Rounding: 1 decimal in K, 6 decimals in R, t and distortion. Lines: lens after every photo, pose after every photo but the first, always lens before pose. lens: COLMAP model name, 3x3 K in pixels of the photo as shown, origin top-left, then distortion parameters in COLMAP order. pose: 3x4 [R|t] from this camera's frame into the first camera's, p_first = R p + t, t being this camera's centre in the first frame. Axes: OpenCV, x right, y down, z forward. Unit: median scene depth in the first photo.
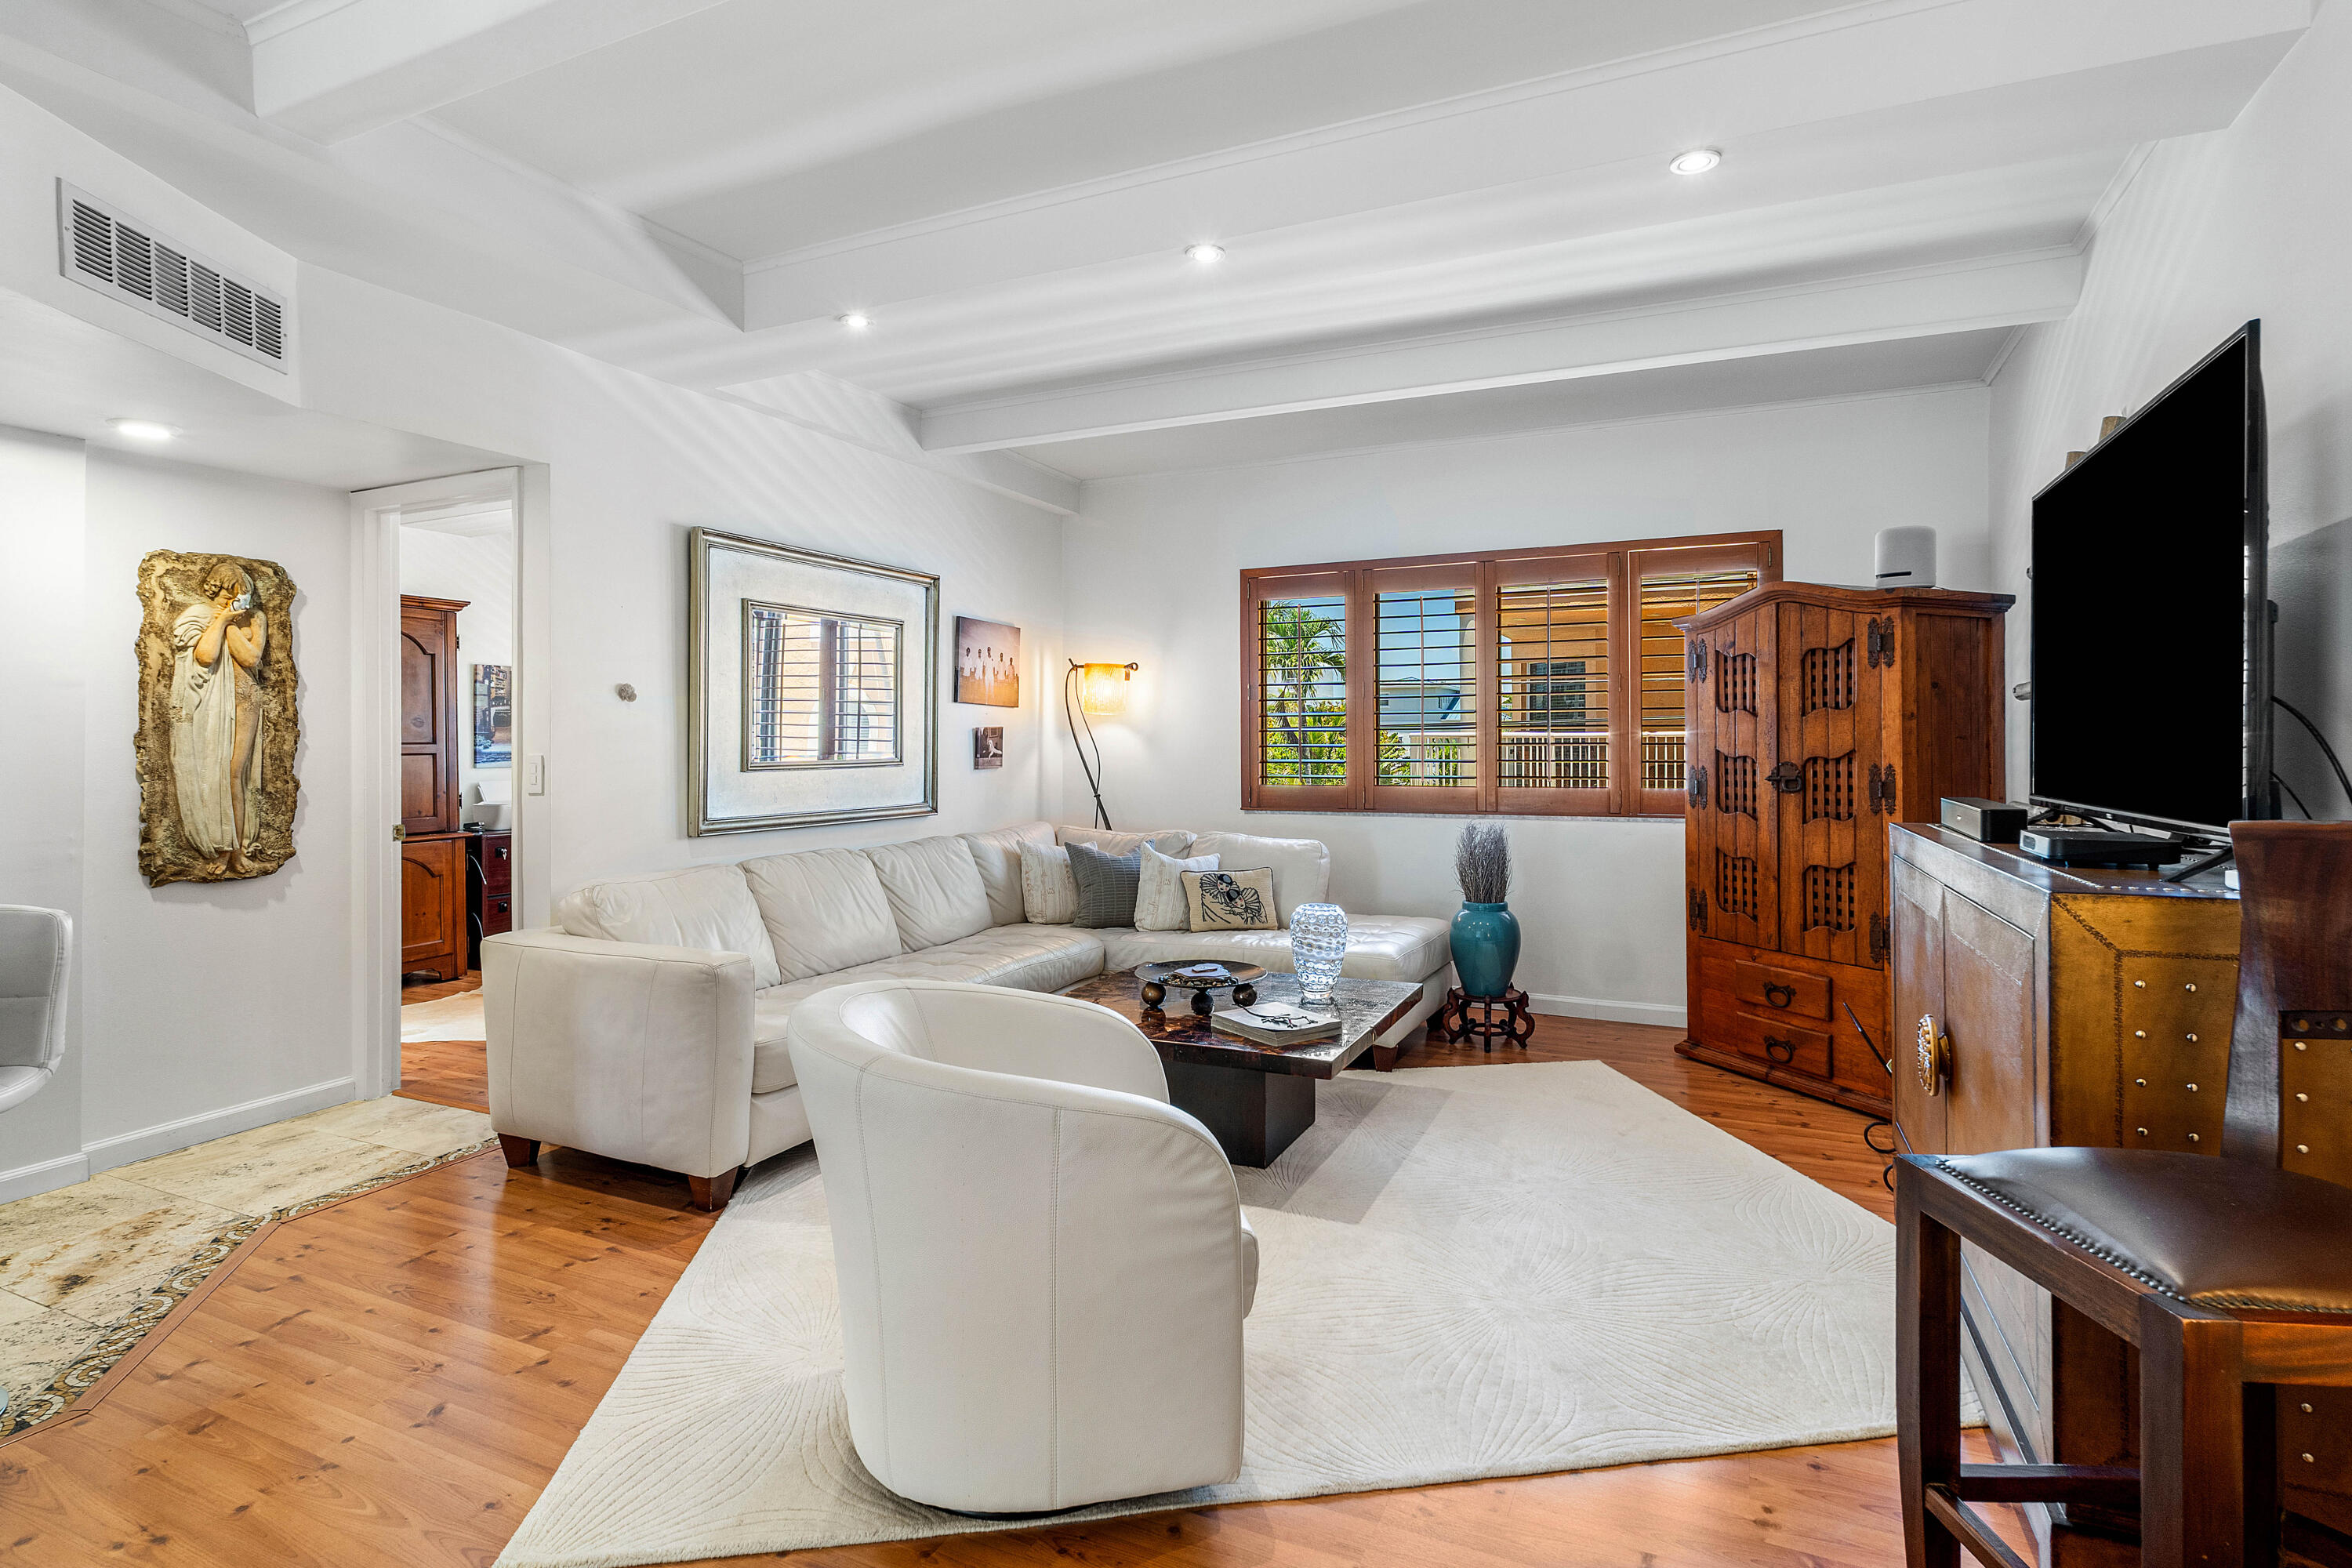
lens RADIAL K [[1149.0, 0, 1197.0], [0, 1149.0, 743.6], [0, 0, 1]] dist [0.000277, 0.000676]
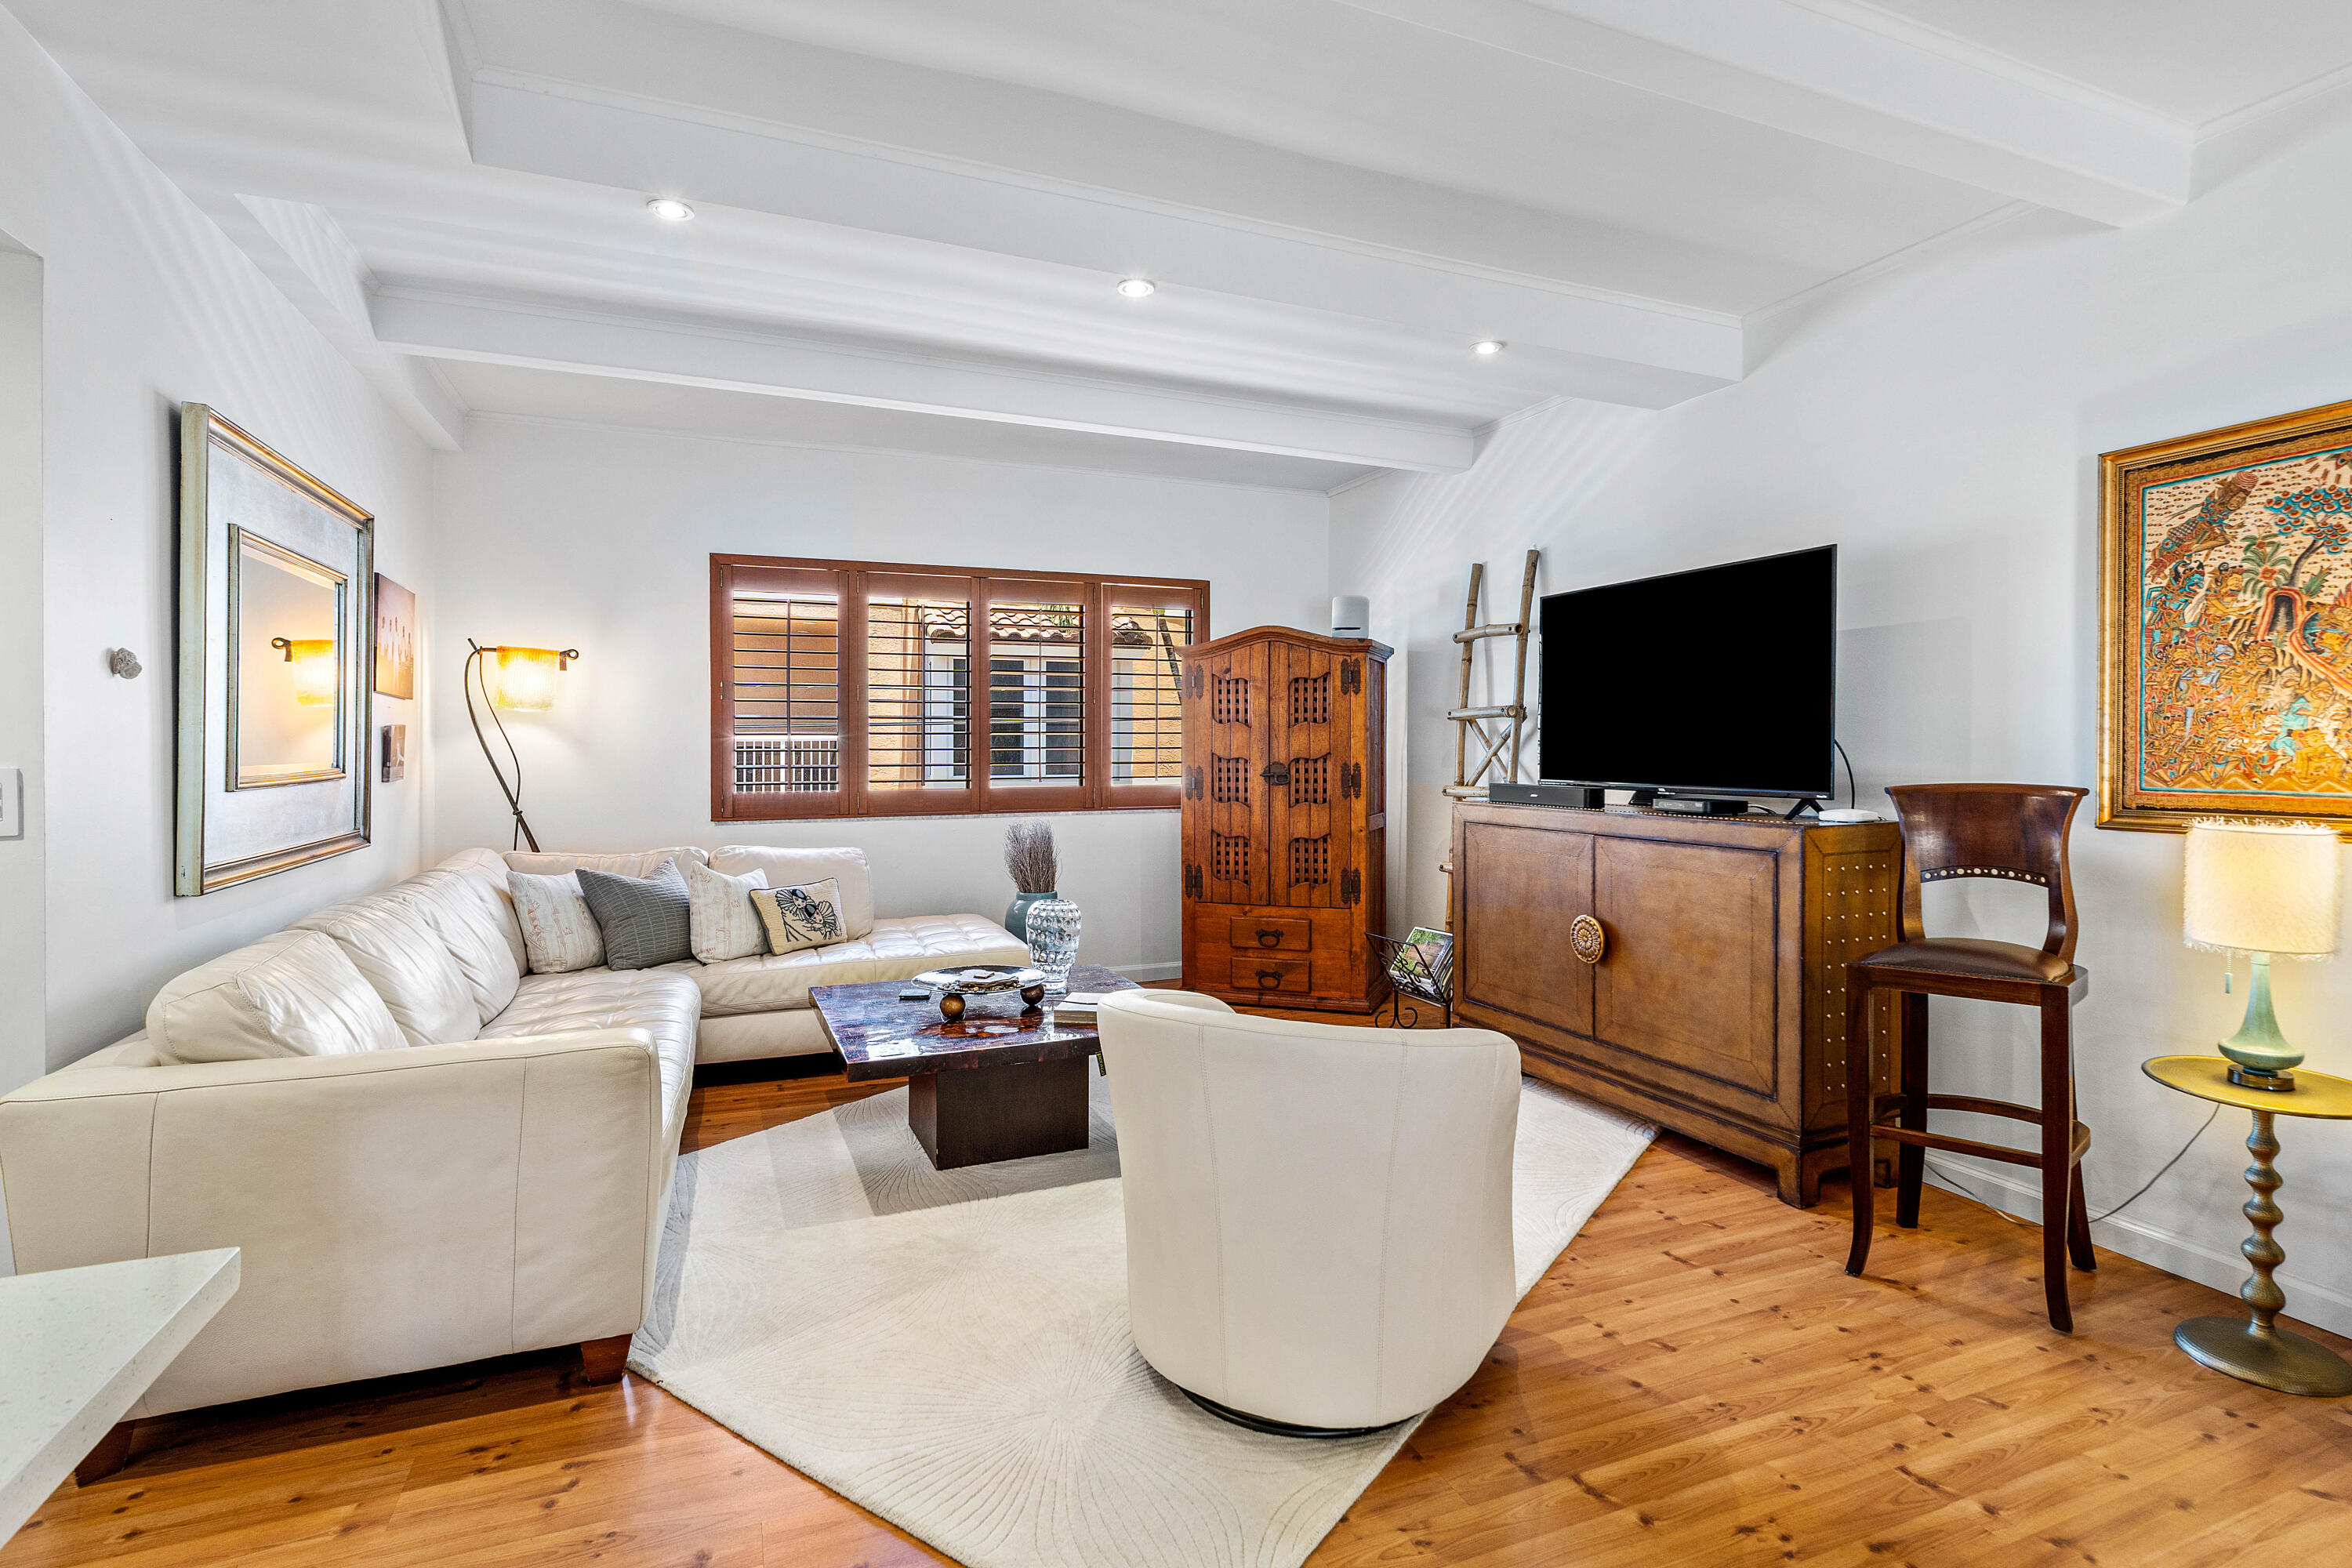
lens RADIAL K [[1138.8, 0, 1206.9], [0, 1138.8, 755.6], [0, 0, 1]] dist [-0.000470, 0.000578]
pose [[0.679617, -0.004312, 0.733554, -0.510294], [-0.000602, 0.999979, 0.006435, 0.000416], [-0.733567, -0.004815, 0.679601, 0.164655]]
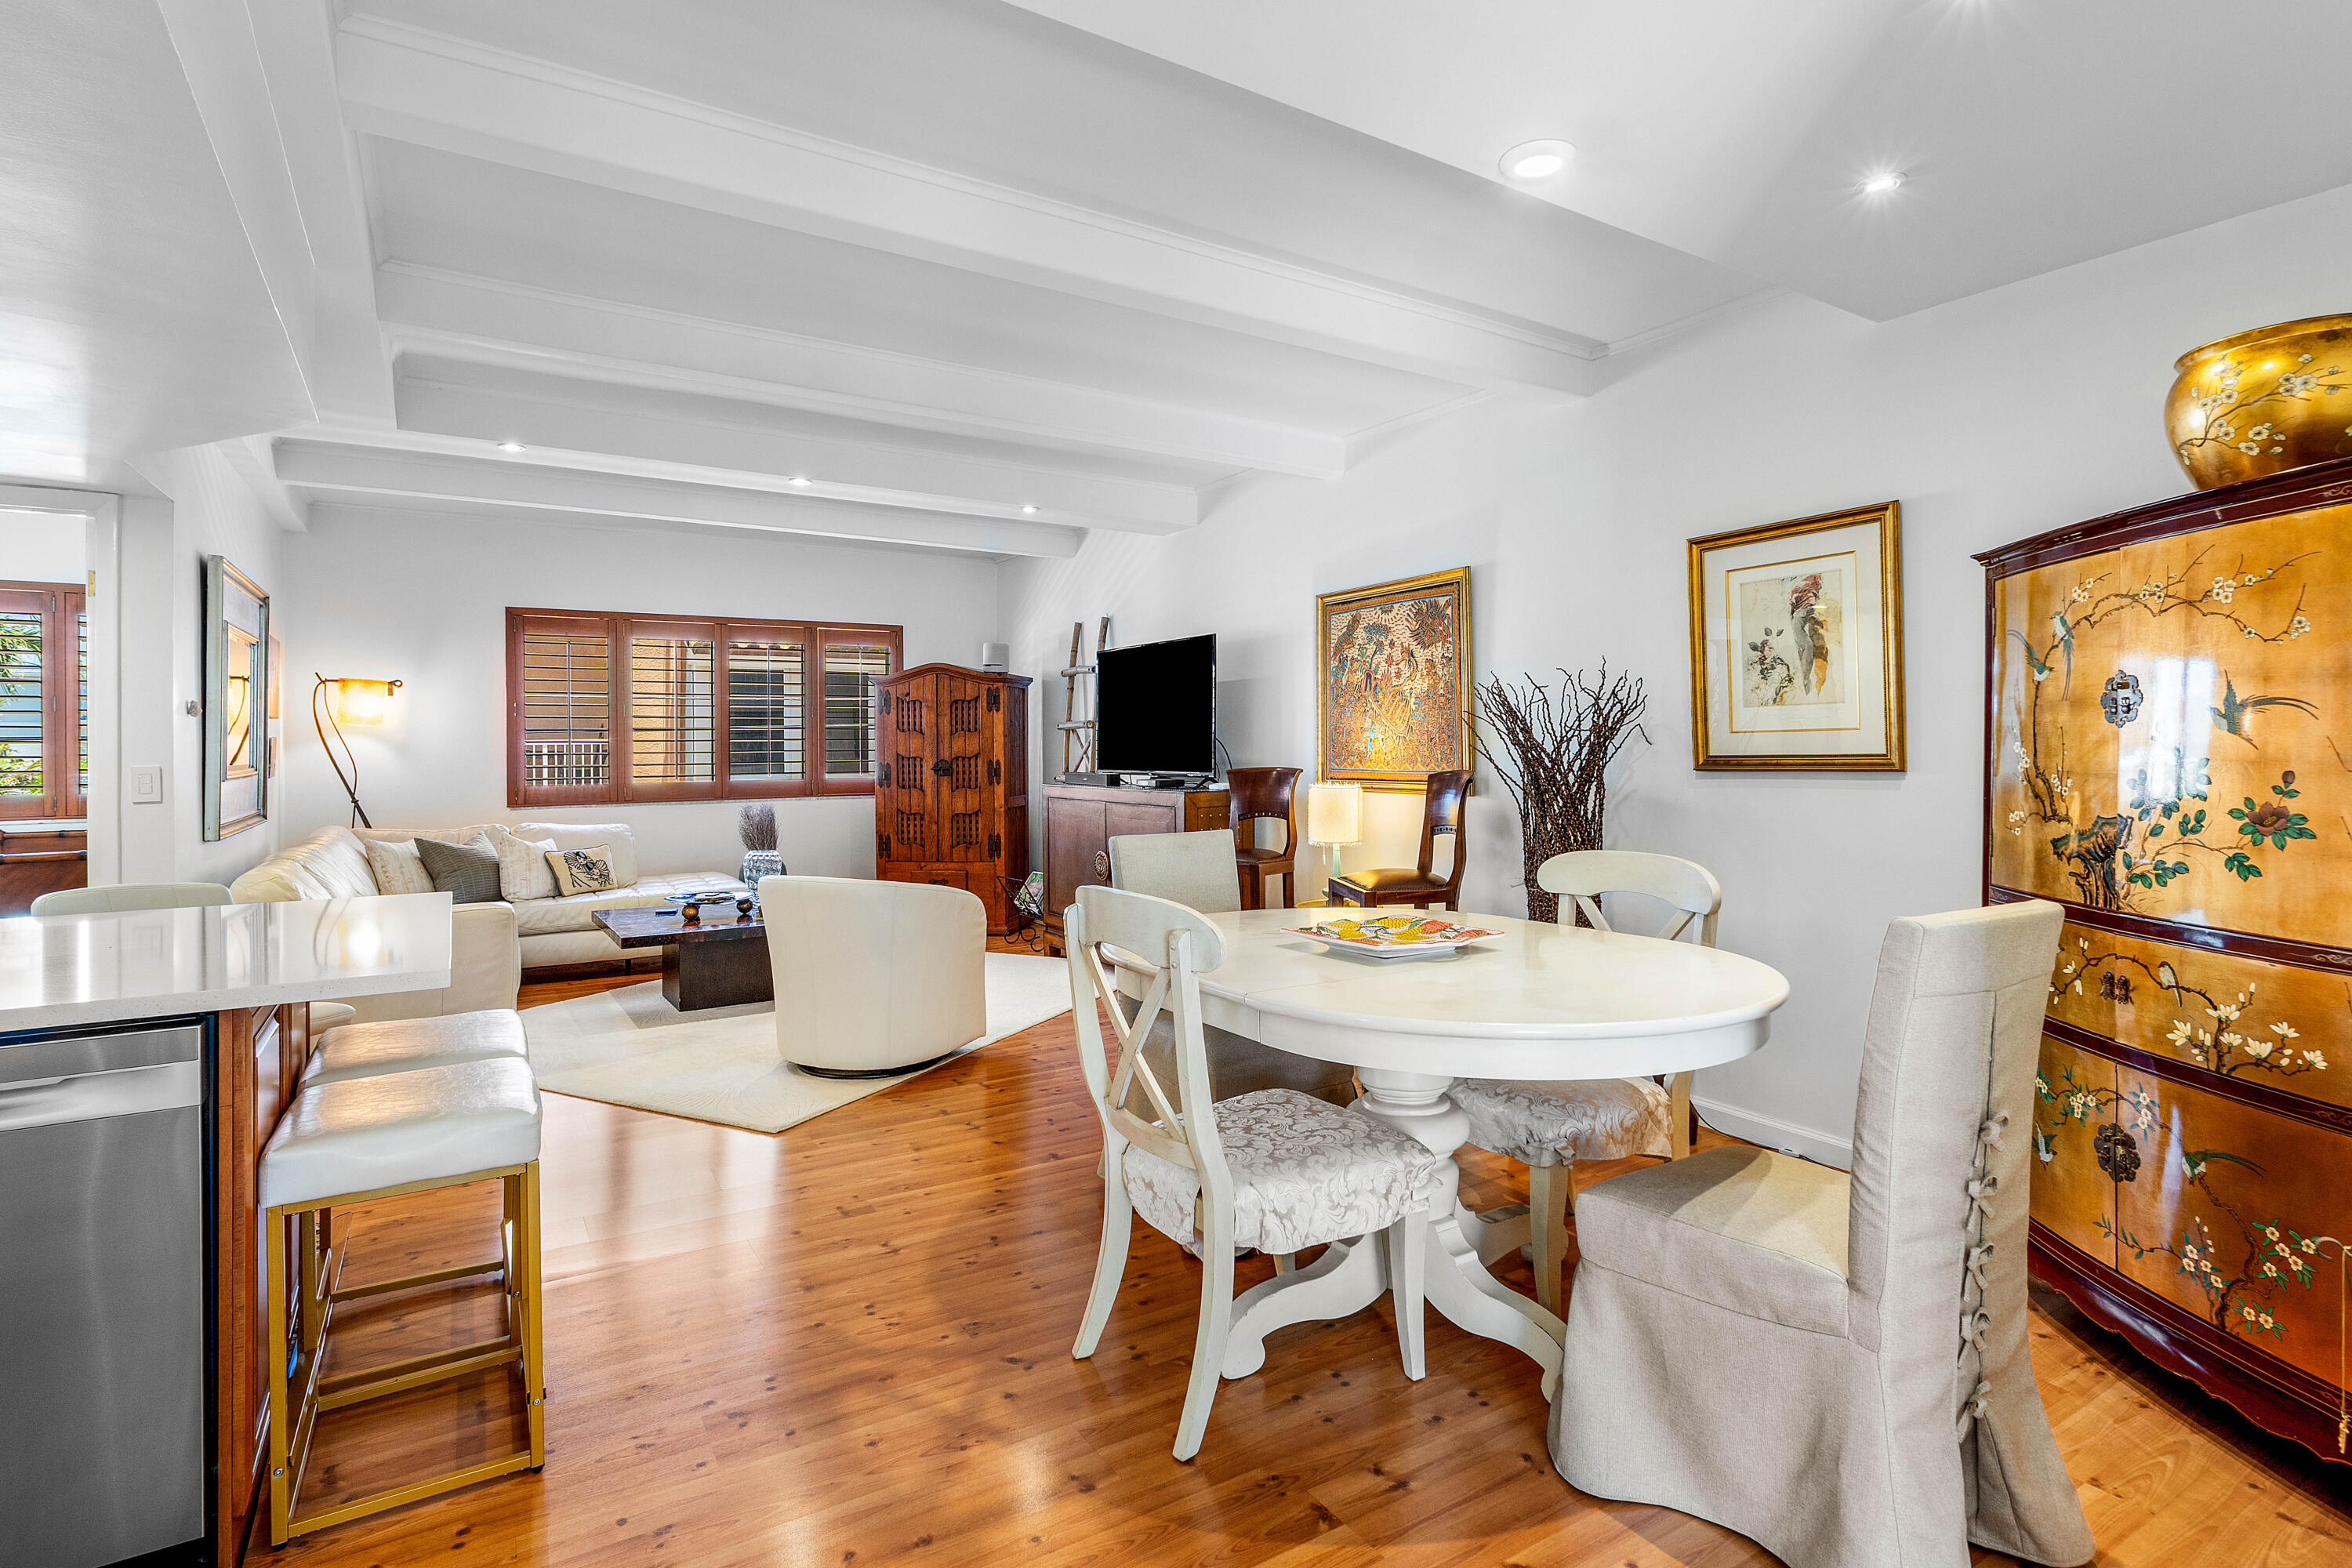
lens RADIAL K [[1149.0, 0, 1197.0], [0, 1149.0, 743.6], [0, 0, 1]] dist [0.000277, 0.000676]
pose [[0.544846, -0.000009, 0.838536, -0.834363], [0.005563, 0.999978, -0.003604, -0.000819], [-0.838518, 0.006629, 0.544834, -0.369324]]
